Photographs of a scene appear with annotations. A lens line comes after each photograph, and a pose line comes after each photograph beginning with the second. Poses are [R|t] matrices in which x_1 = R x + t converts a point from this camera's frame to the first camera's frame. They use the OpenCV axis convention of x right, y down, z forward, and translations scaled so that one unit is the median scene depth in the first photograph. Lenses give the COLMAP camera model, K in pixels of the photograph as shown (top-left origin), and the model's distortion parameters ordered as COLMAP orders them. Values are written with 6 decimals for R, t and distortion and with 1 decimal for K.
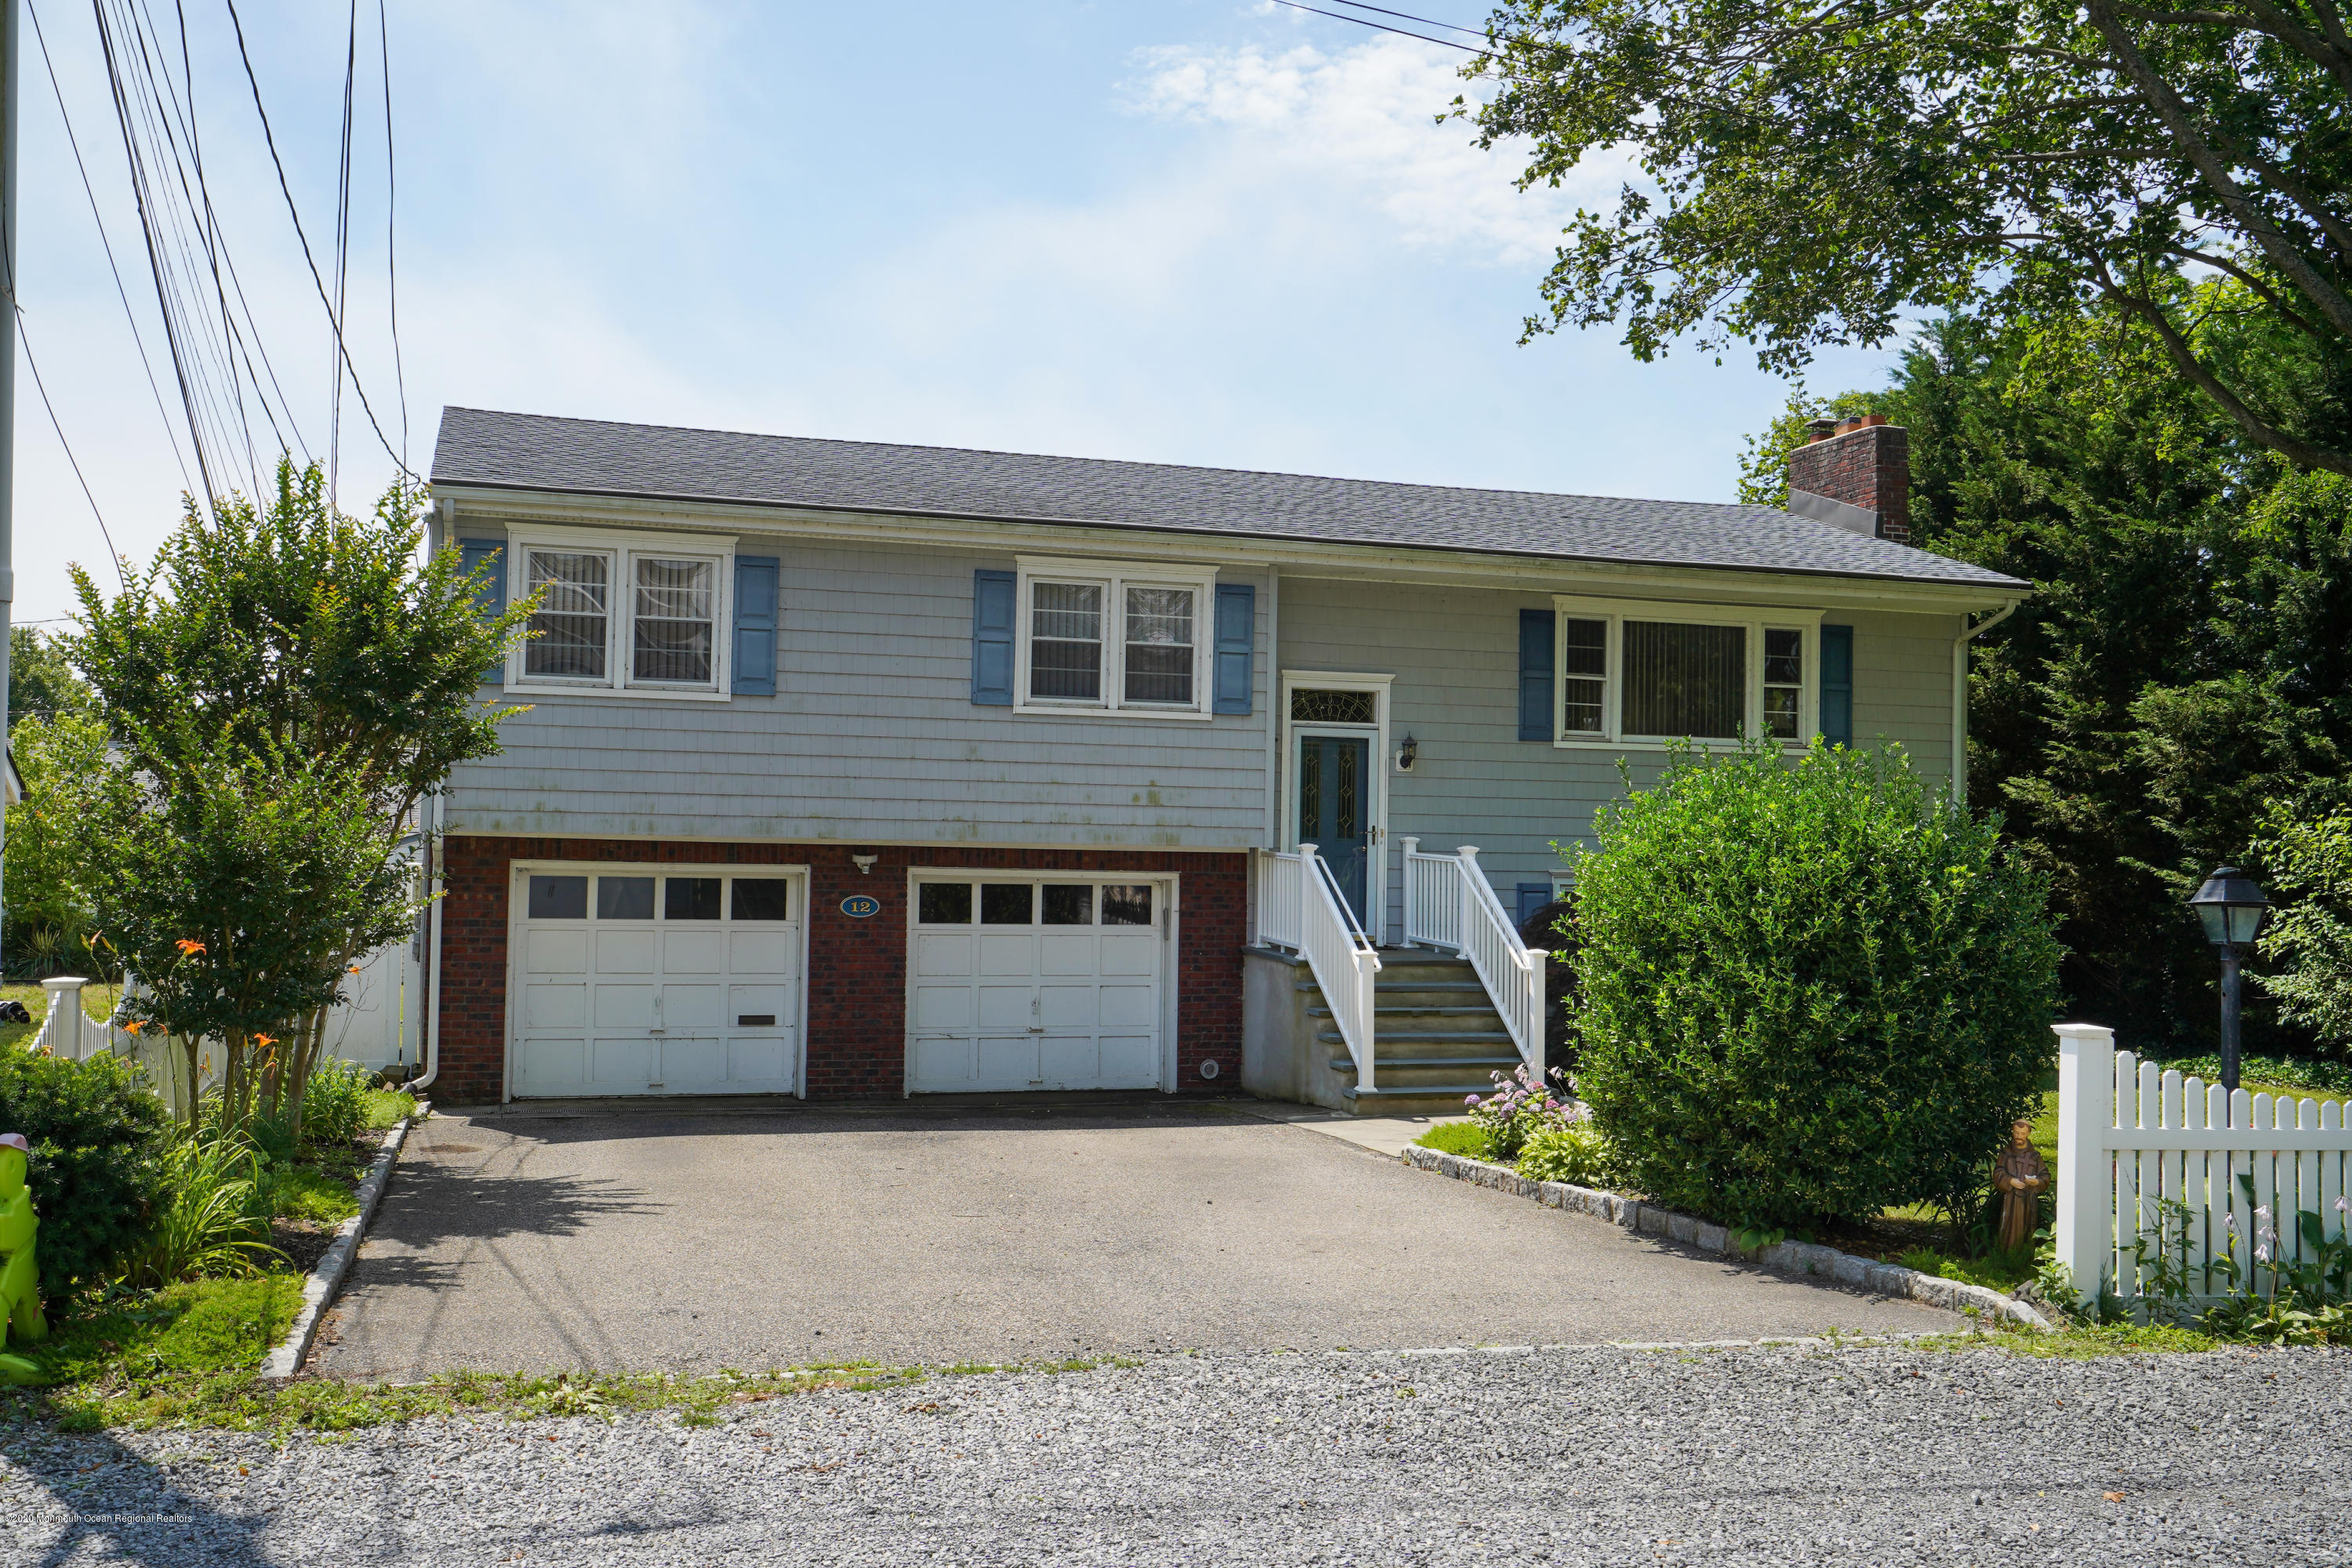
lens RADIAL K [[2728.1, 0, 1176.0], [0, 2728.1, 784.0], [0, 0, 1]] dist [0.011395, 0.008835]
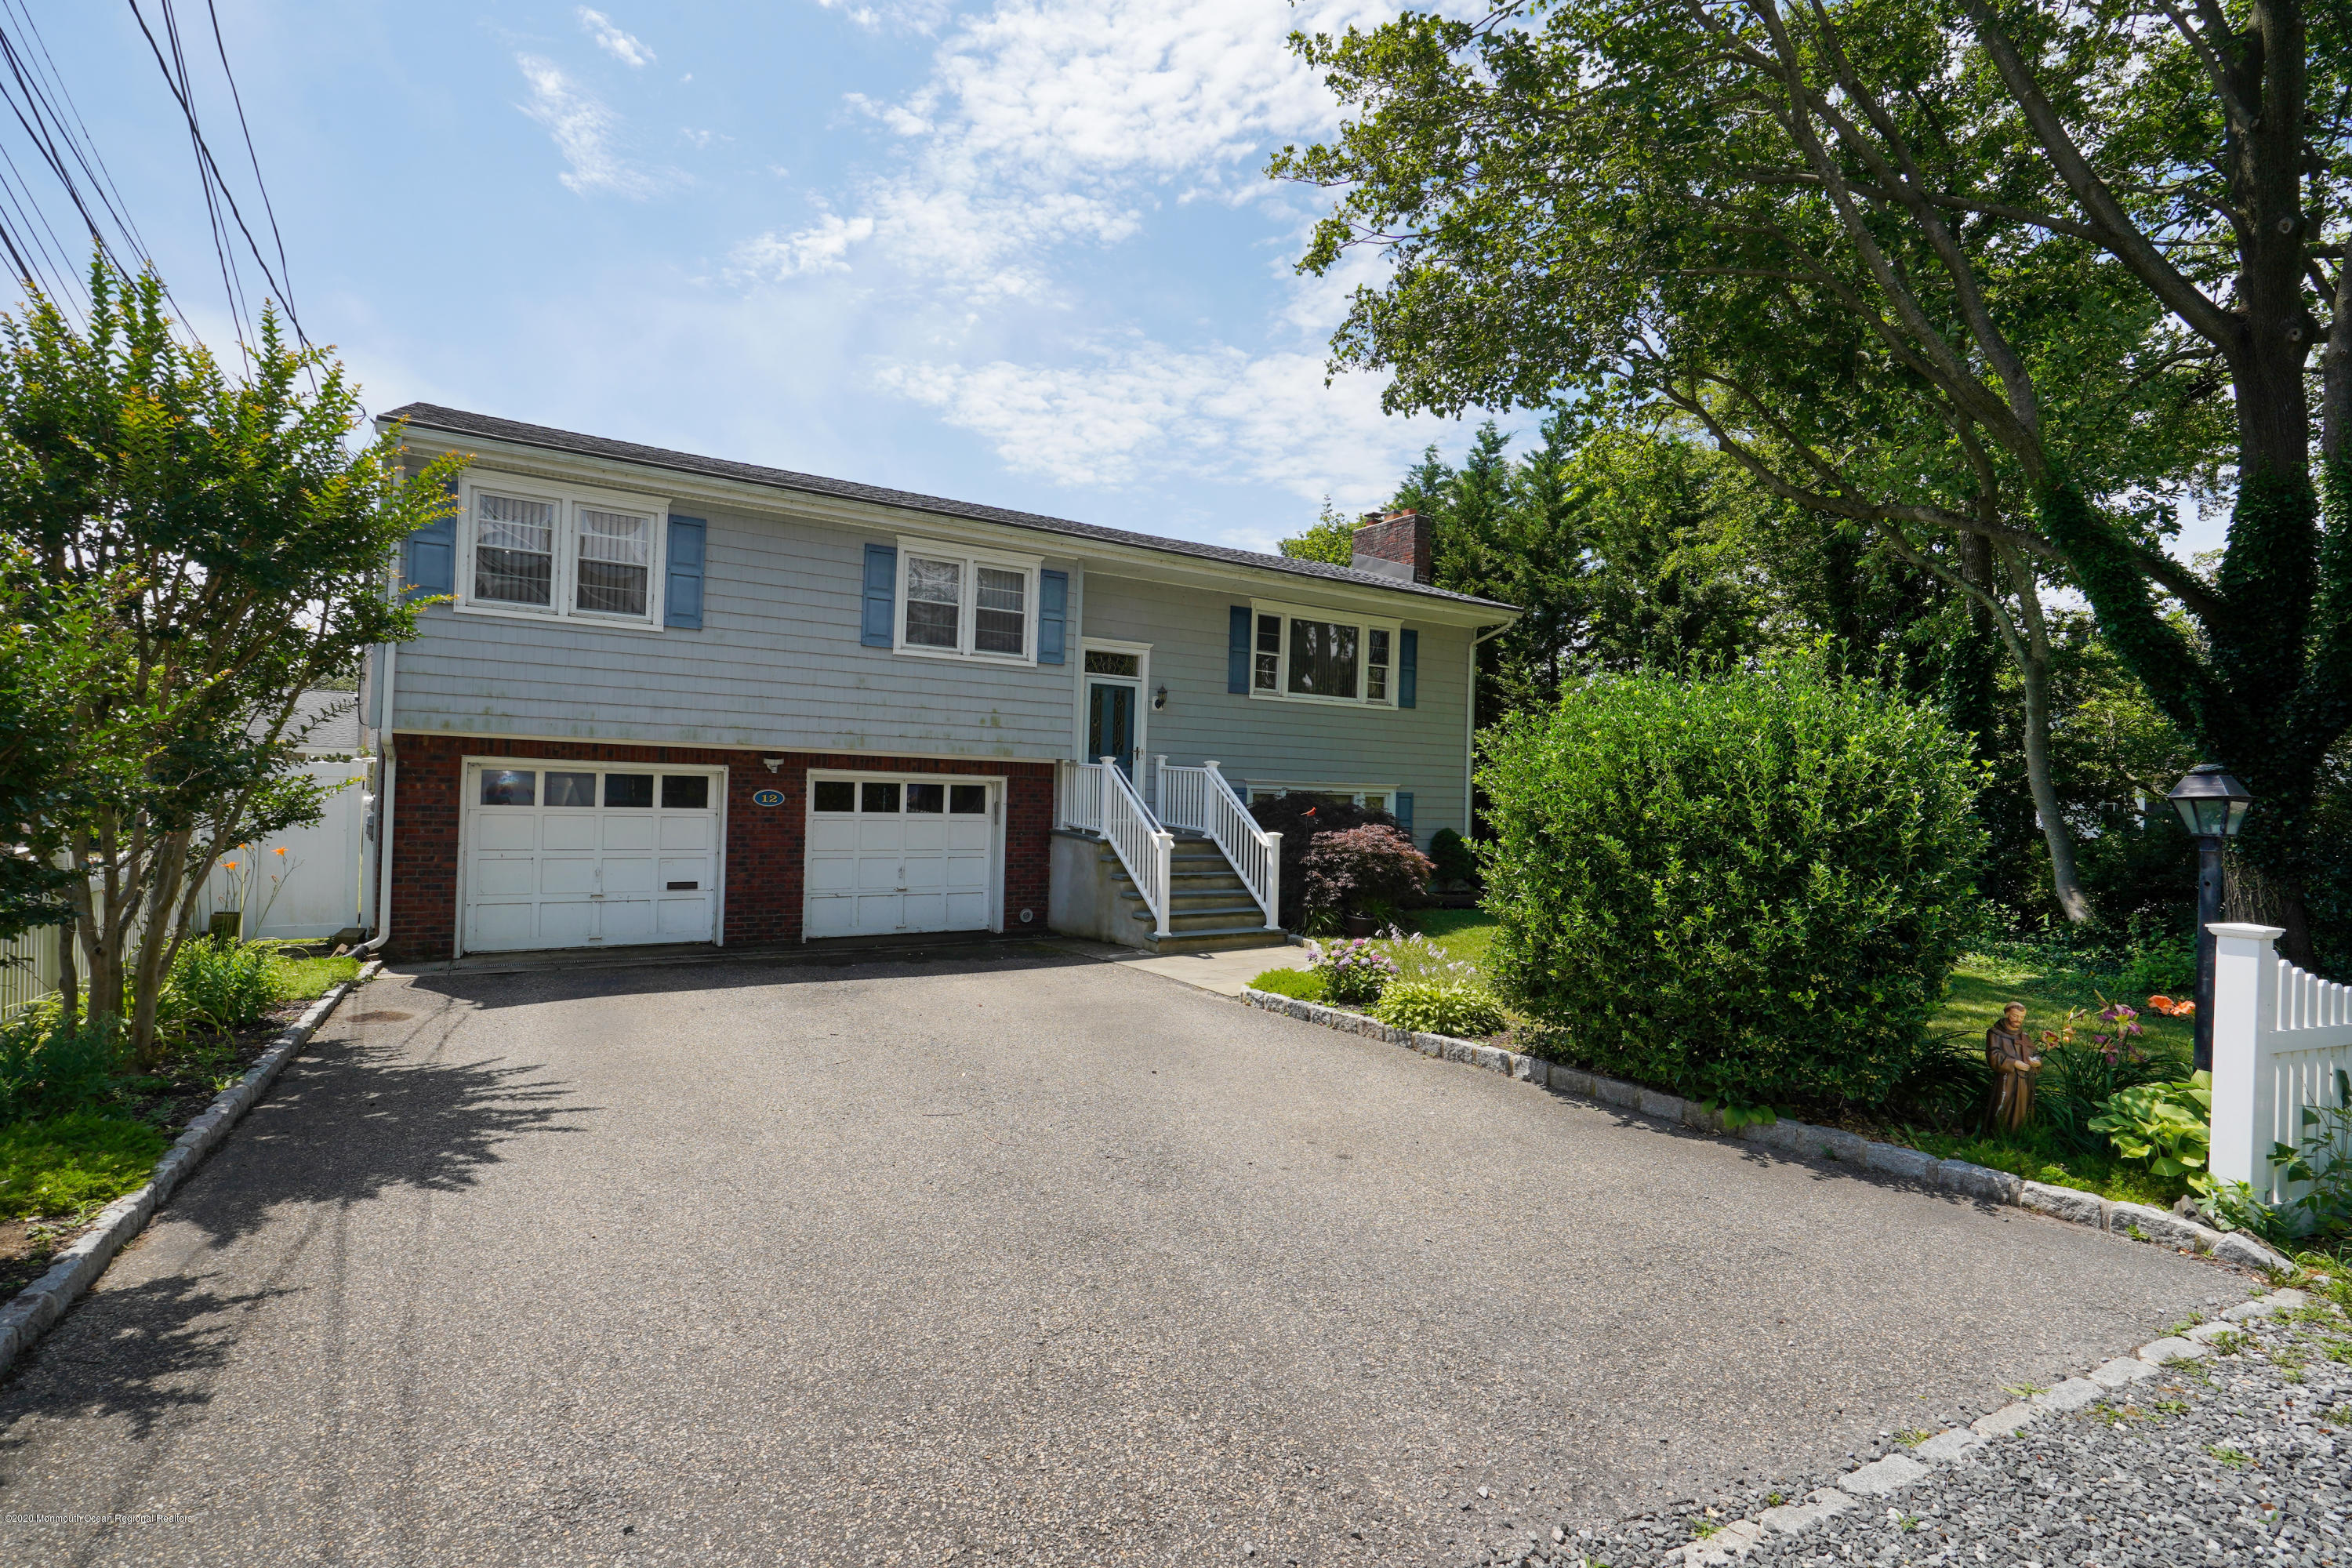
lens RADIAL K [[1136.9, 0, 1176.0], [0, 1136.9, 784.0], [0, 0, 1]] dist [0.003297, -0.000007]
pose [[0.962809, 0.012838, 0.269877, -0.075453], [-0.019188, 0.999597, 0.020906, 0.023112], [-0.269500, -0.025307, 0.962668, 0.425850]]
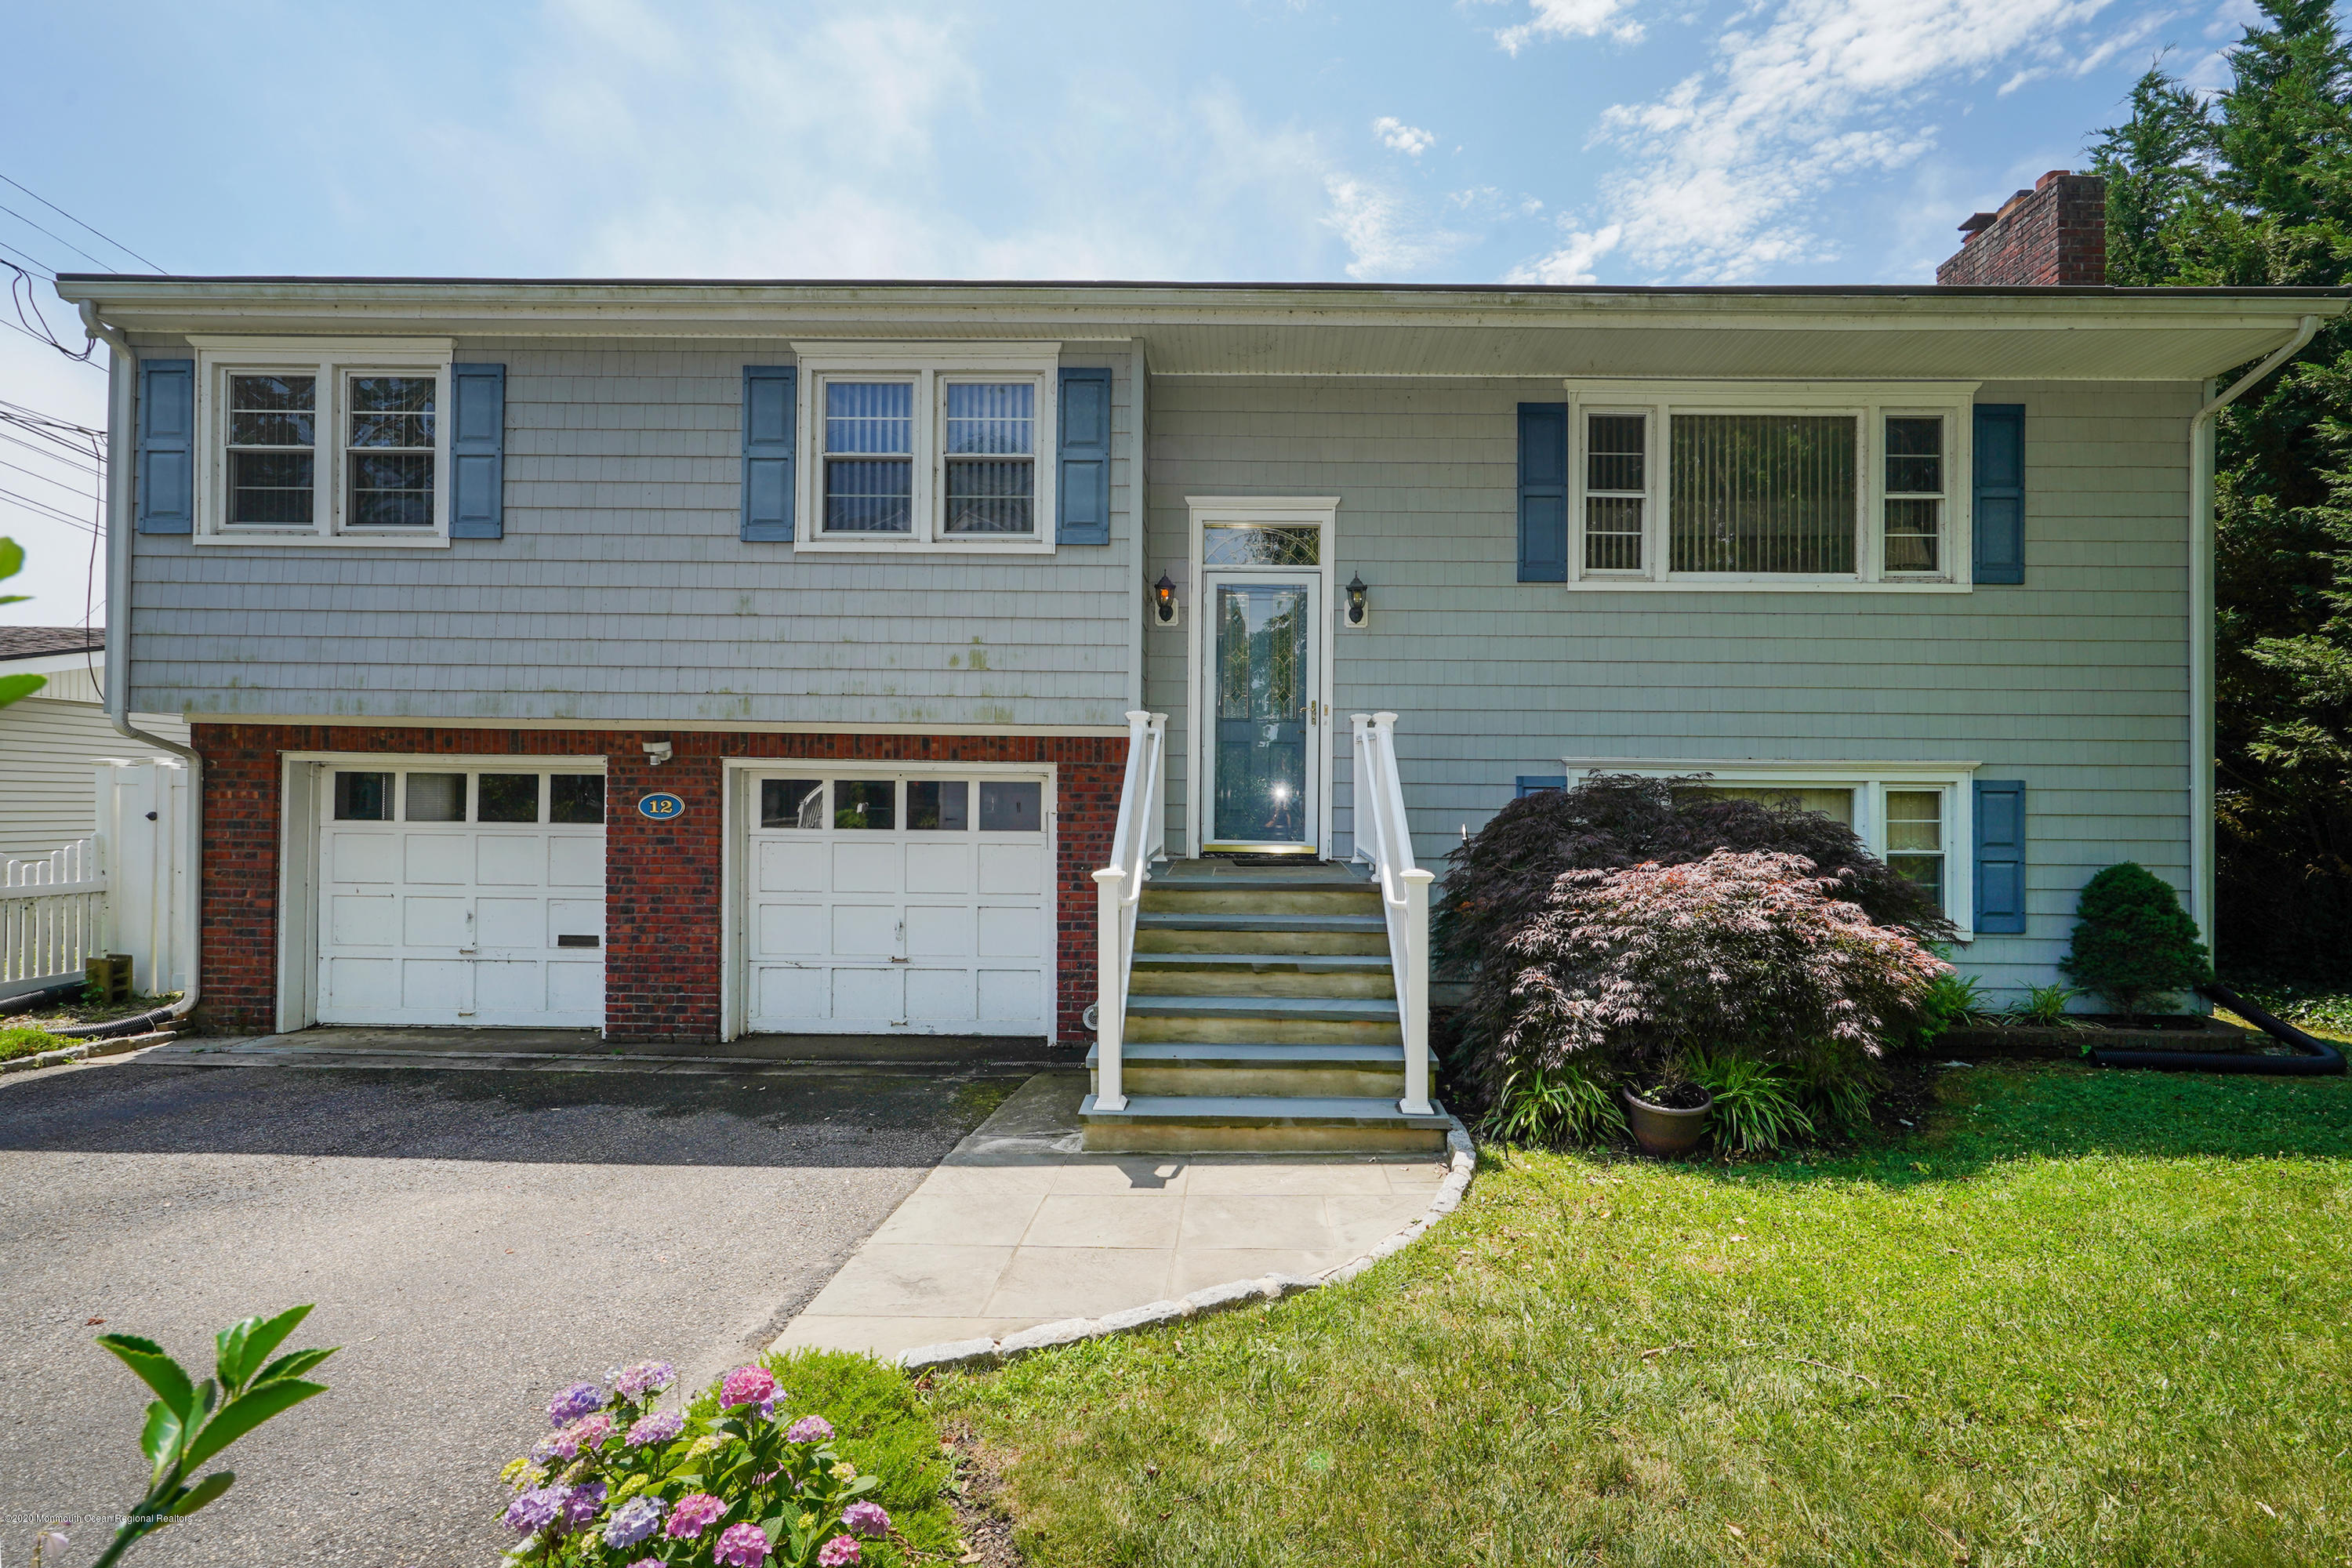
lens RADIAL K [[1109.9, 0, 1378.5], [0, 1109.9, 800.1], [0, 0, 1]] dist [-0.000366, 0.000087]
pose [[0.960838, -0.005554, -0.277055, 0.182781], [0.008878, 0.999903, 0.010743, 0.041590], [0.276969, -0.012782, 0.960794, 0.743937]]
